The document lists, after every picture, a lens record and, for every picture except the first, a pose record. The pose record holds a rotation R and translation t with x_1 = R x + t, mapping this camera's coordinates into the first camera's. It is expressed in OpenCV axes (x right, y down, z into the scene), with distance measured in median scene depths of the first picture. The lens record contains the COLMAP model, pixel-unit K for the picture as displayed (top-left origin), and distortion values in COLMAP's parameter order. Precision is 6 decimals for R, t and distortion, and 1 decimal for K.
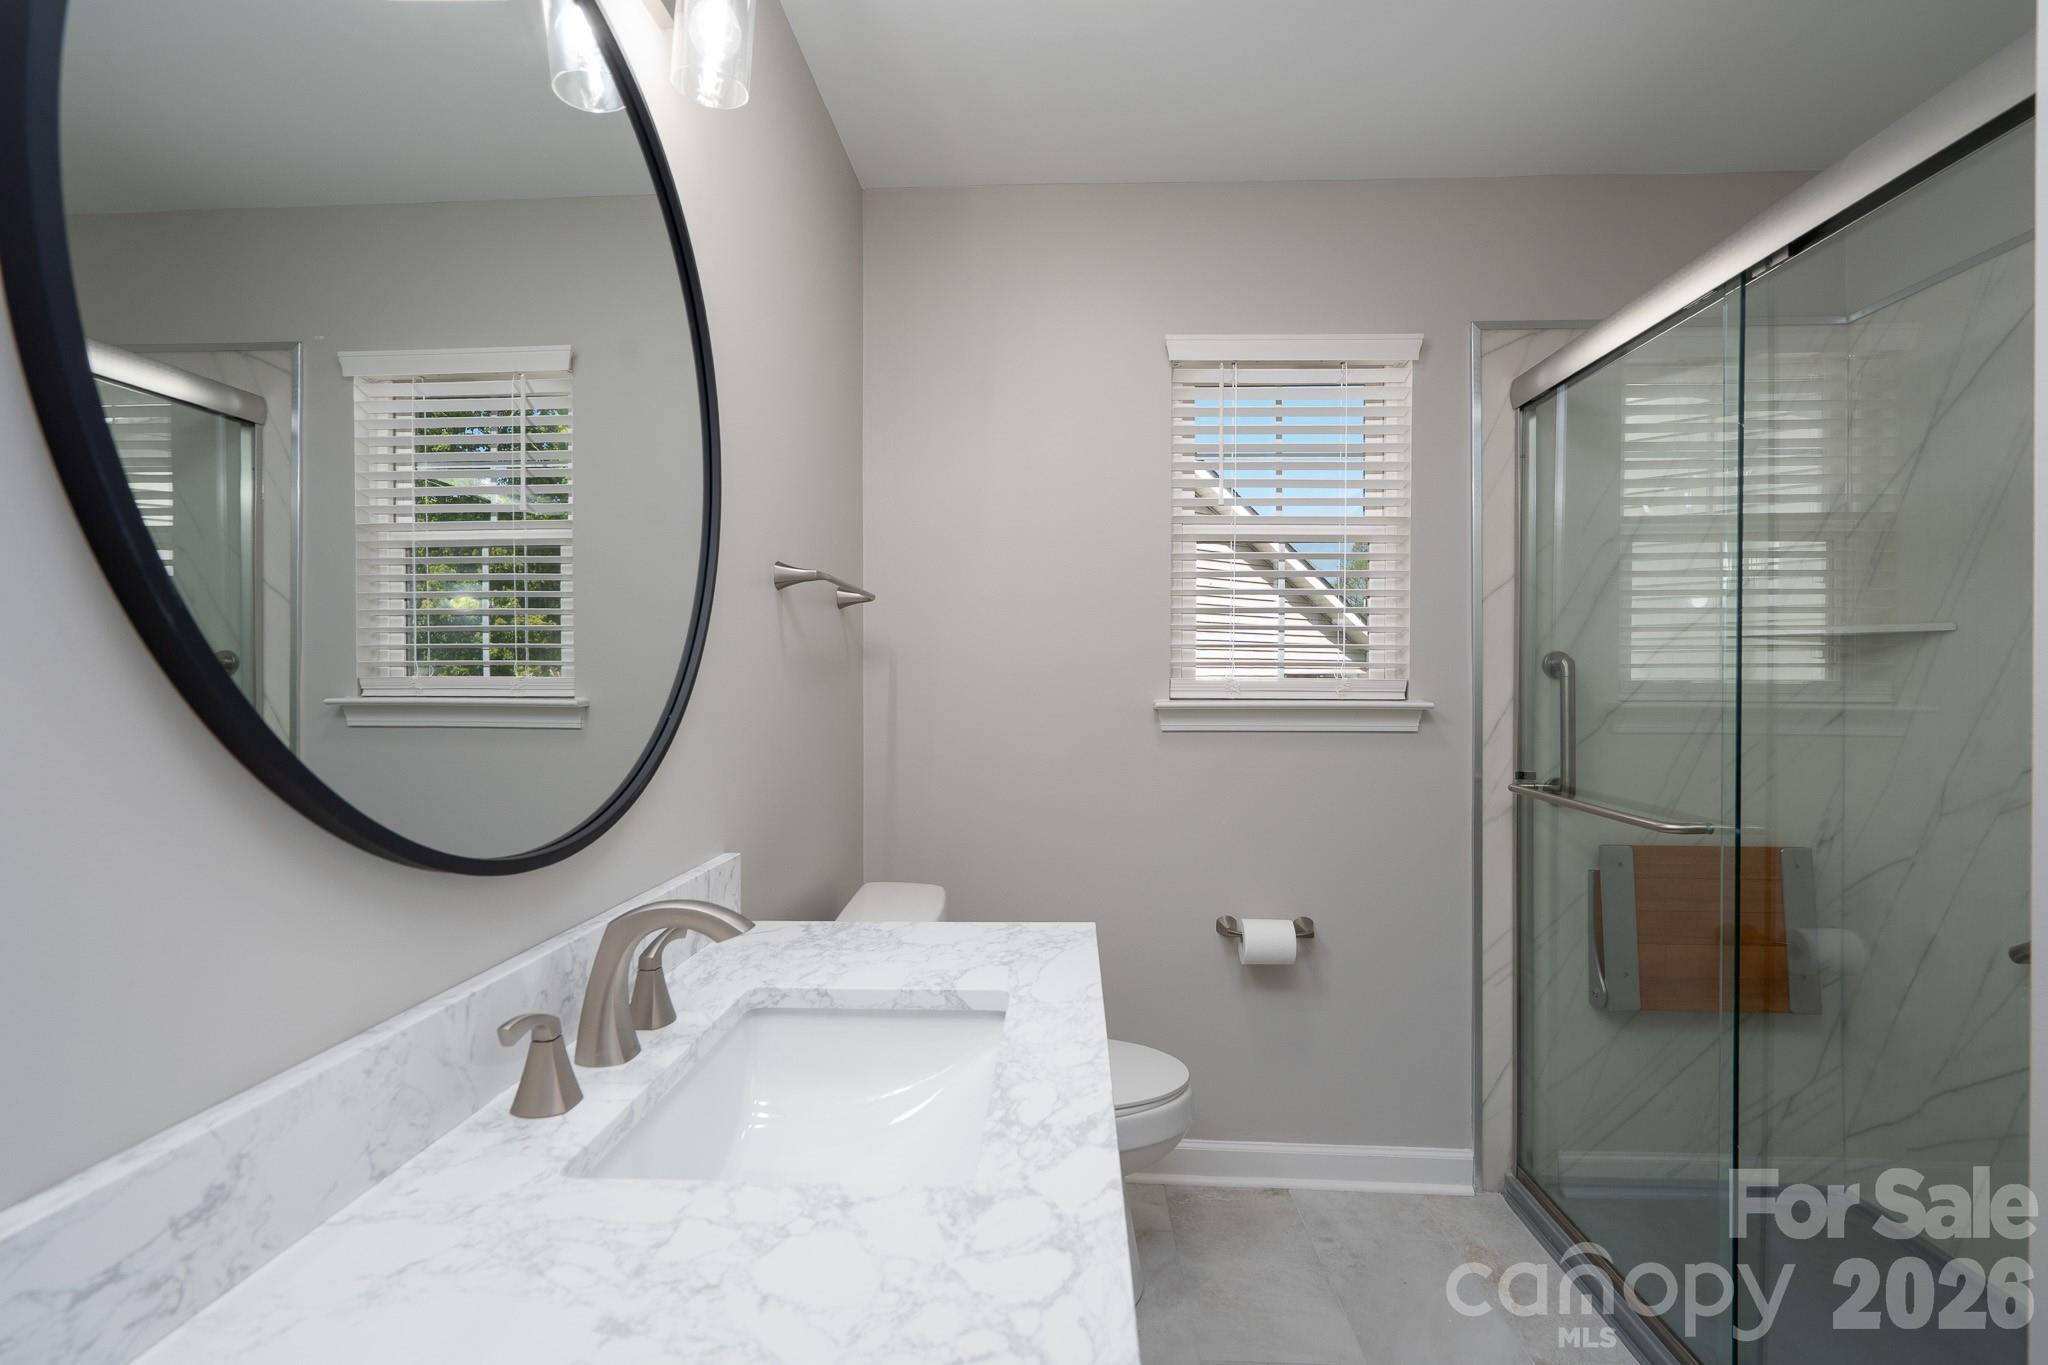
lens RADIAL K [[939.7, 0, 1018.0], [0, 939.7, 682.3], [0, 0, 1]] dist [-0.001719, -0.002176]
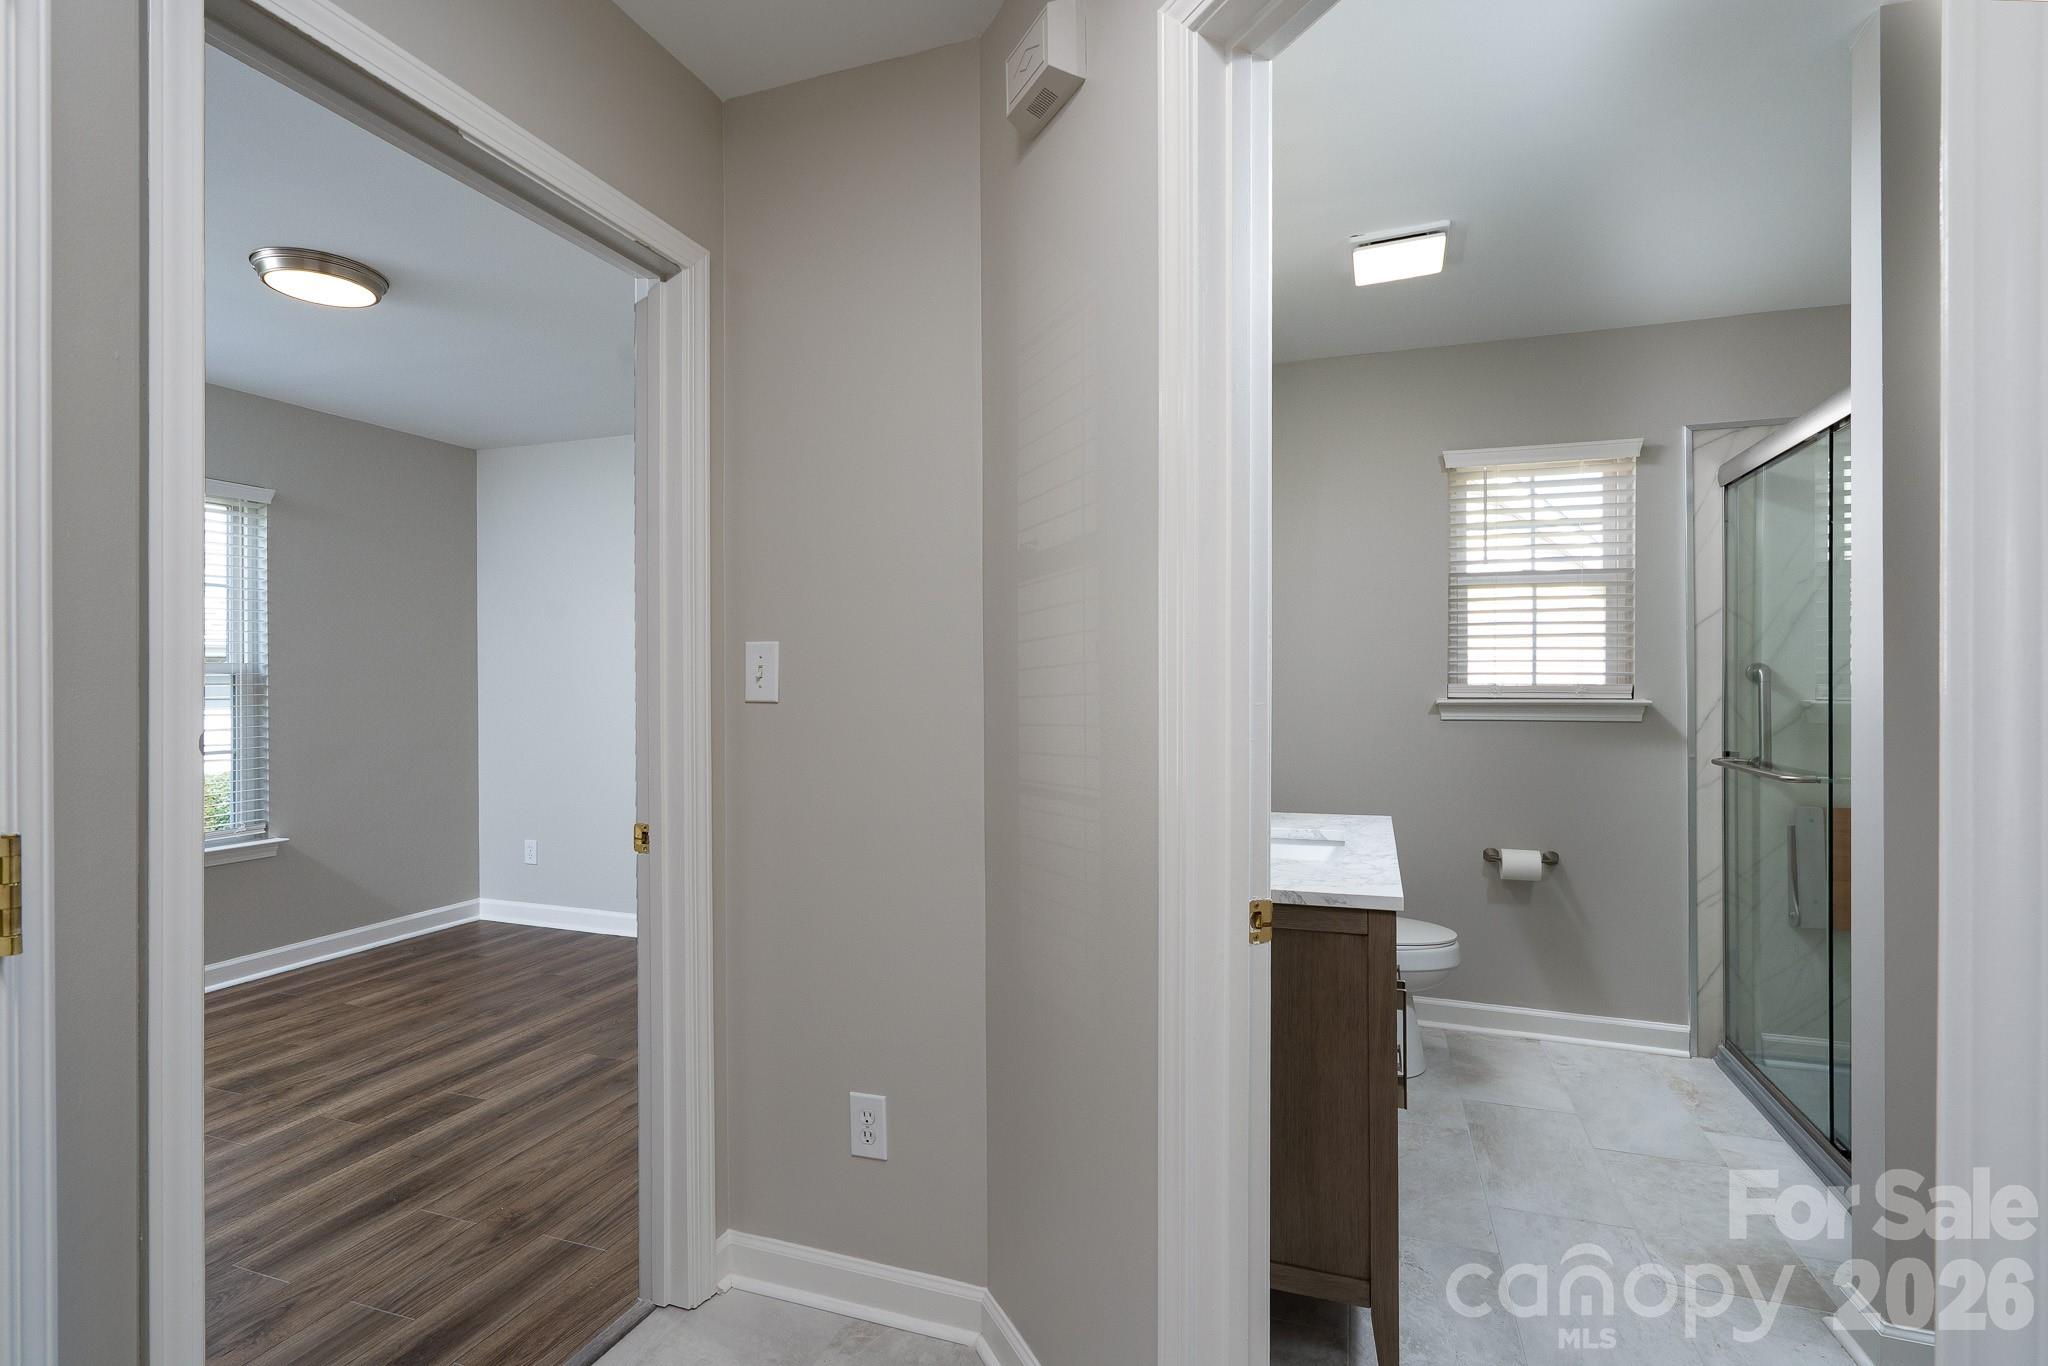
lens RADIAL K [[939.7, 0, 1010.0], [0, 939.7, 684.3], [0, 0, 1]] dist [-0.001719, -0.002176]
pose [[0.951800, -0.003803, -0.306695, -0.040797], [0.002571, 0.999987, -0.004421, 0.000882], [0.306708, 0.003419, 0.951798, -0.625457]]
